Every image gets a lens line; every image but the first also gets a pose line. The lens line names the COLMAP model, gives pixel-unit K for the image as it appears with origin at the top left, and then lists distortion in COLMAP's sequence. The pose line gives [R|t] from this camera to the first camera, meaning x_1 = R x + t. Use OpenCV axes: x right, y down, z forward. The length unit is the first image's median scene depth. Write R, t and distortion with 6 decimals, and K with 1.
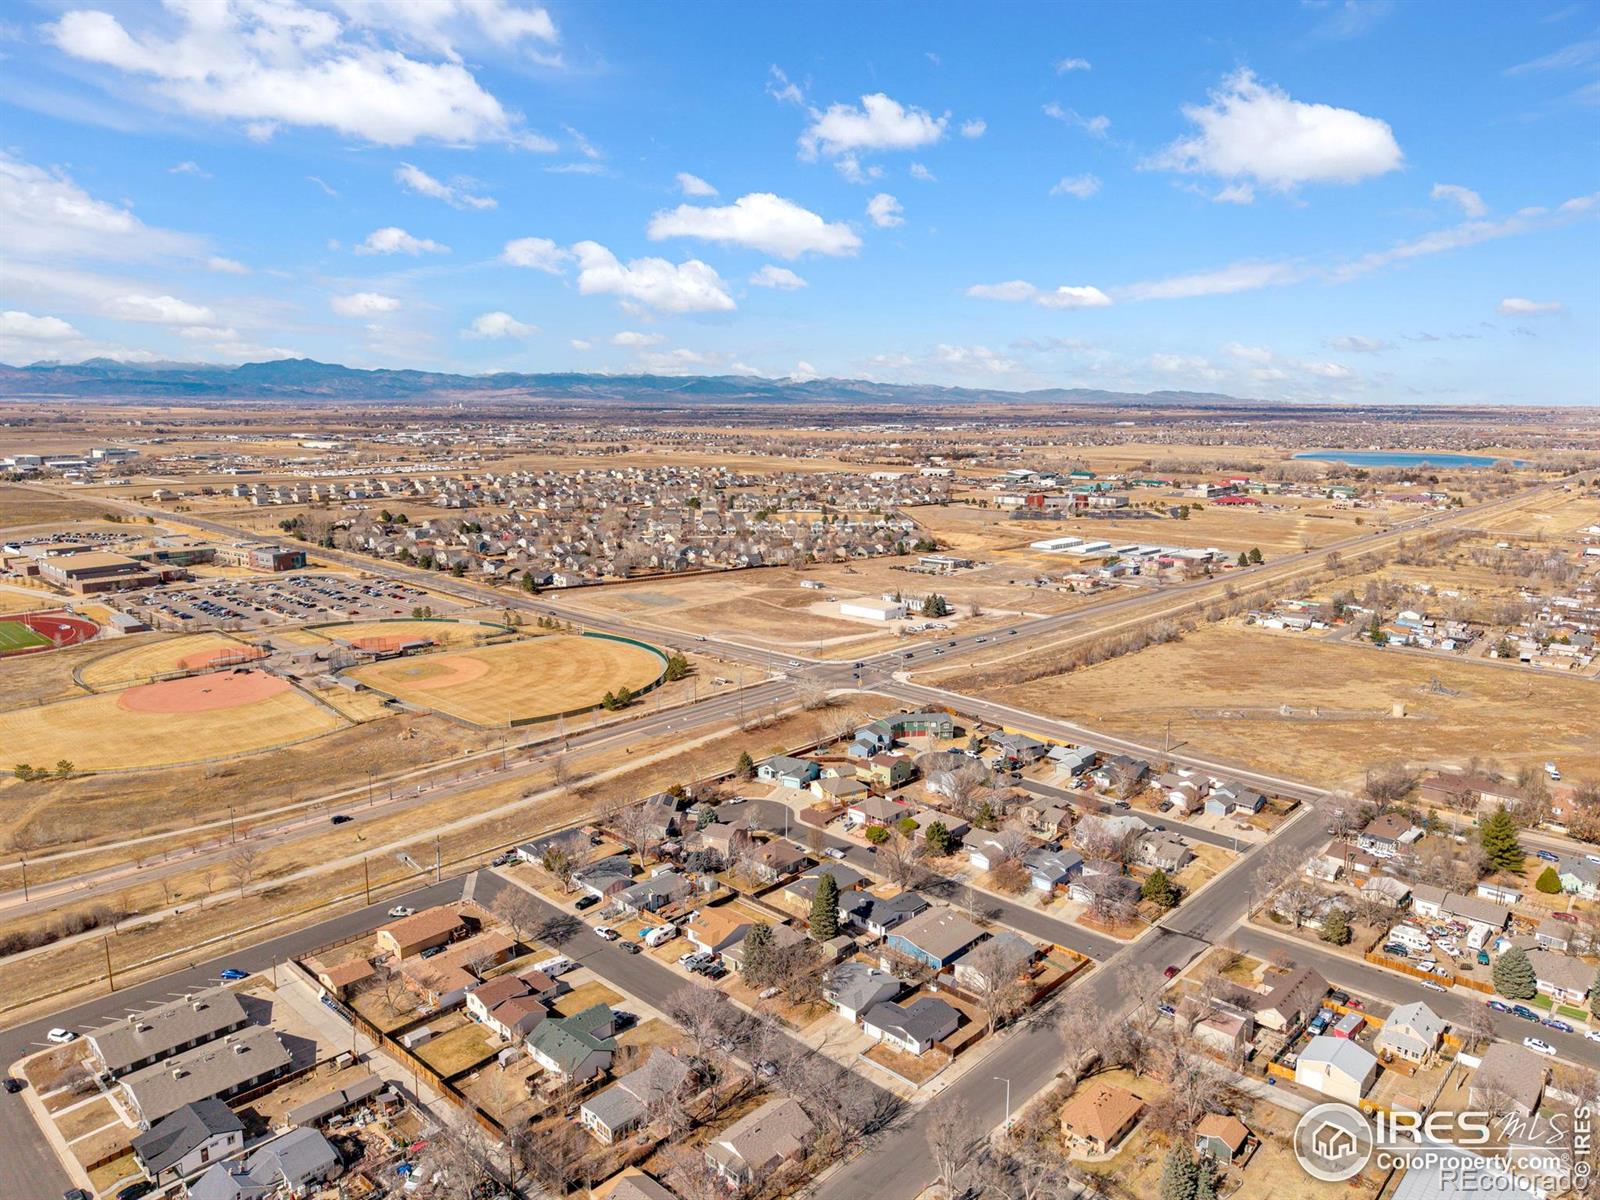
lens RADIAL K [[1089.7, 0, 800.0], [0, 1089.7, 600.0], [0, 0, 1]] dist [0.039844, -0.002548]
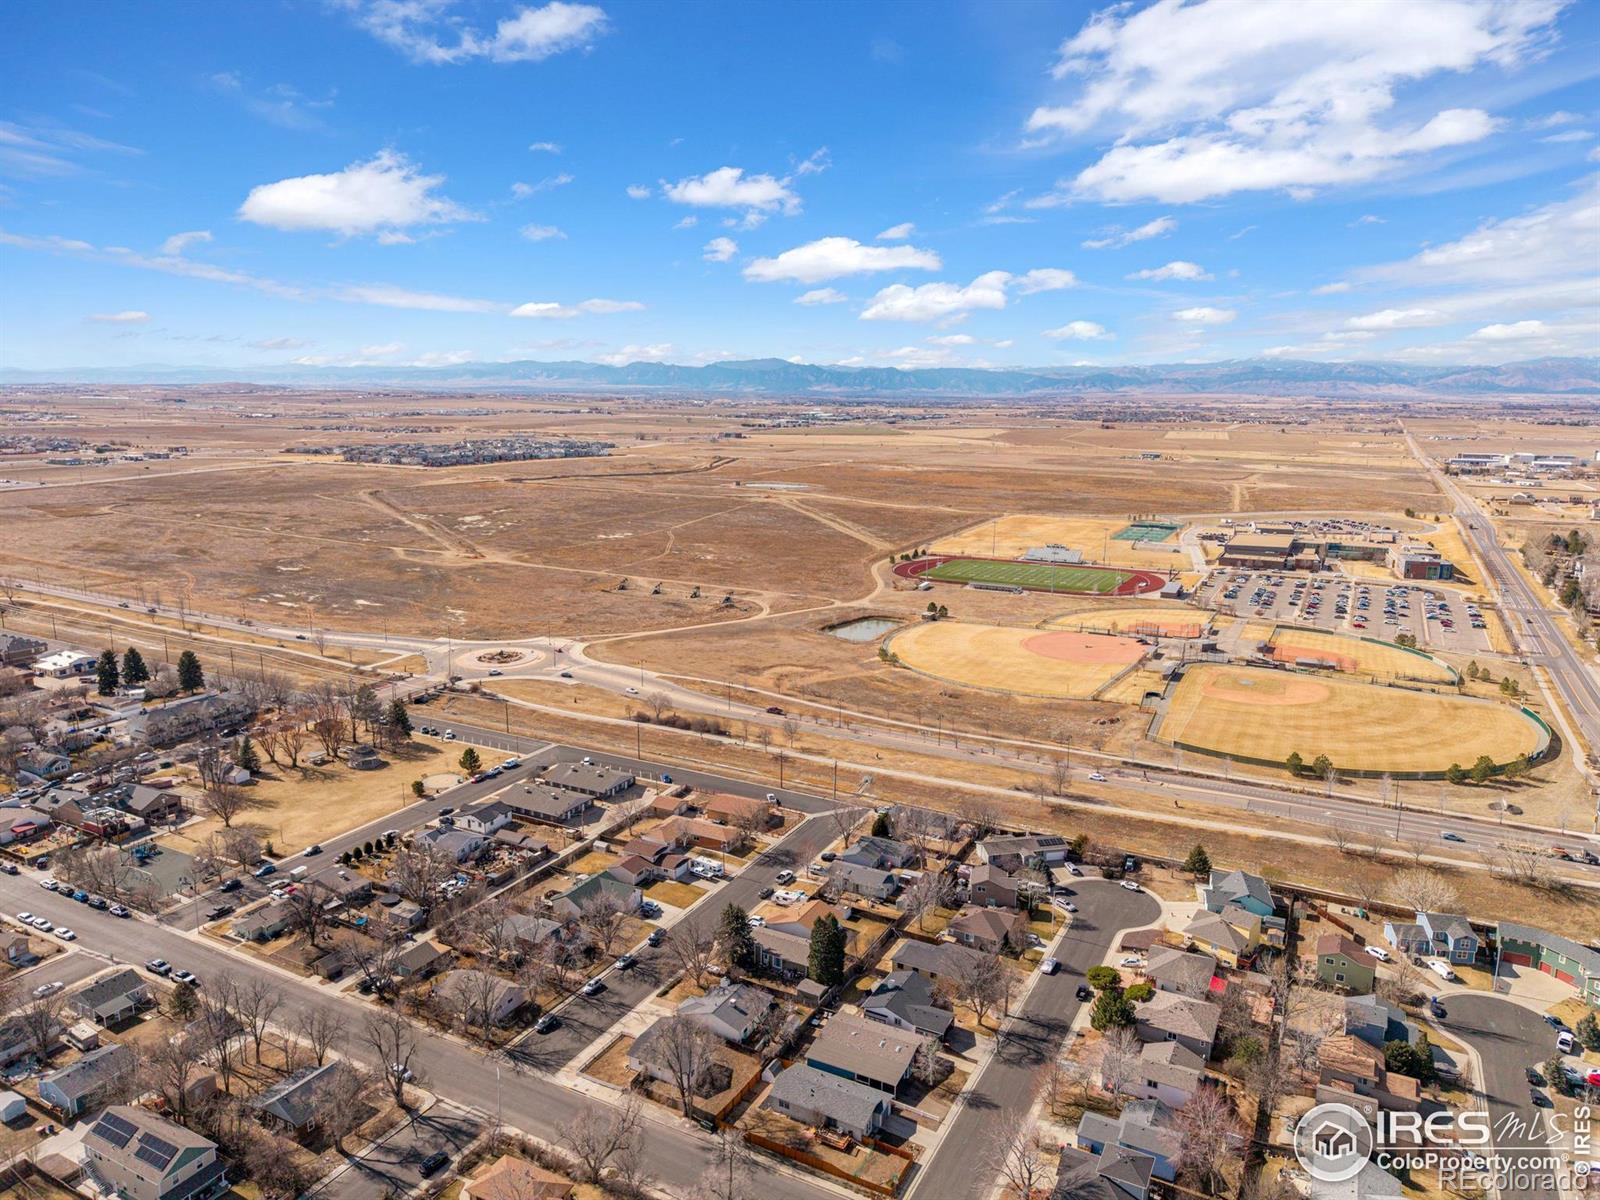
lens RADIAL K [[1089.7, 0, 800.0], [0, 1089.7, 600.0], [0, 0, 1]] dist [0.039844, -0.002548]
pose [[0.262625, 0.185422, -0.946914, 0.547888], [-0.186130, 0.972666, 0.138841, -0.080967], [0.946775, 0.139786, 0.289959, 0.447308]]
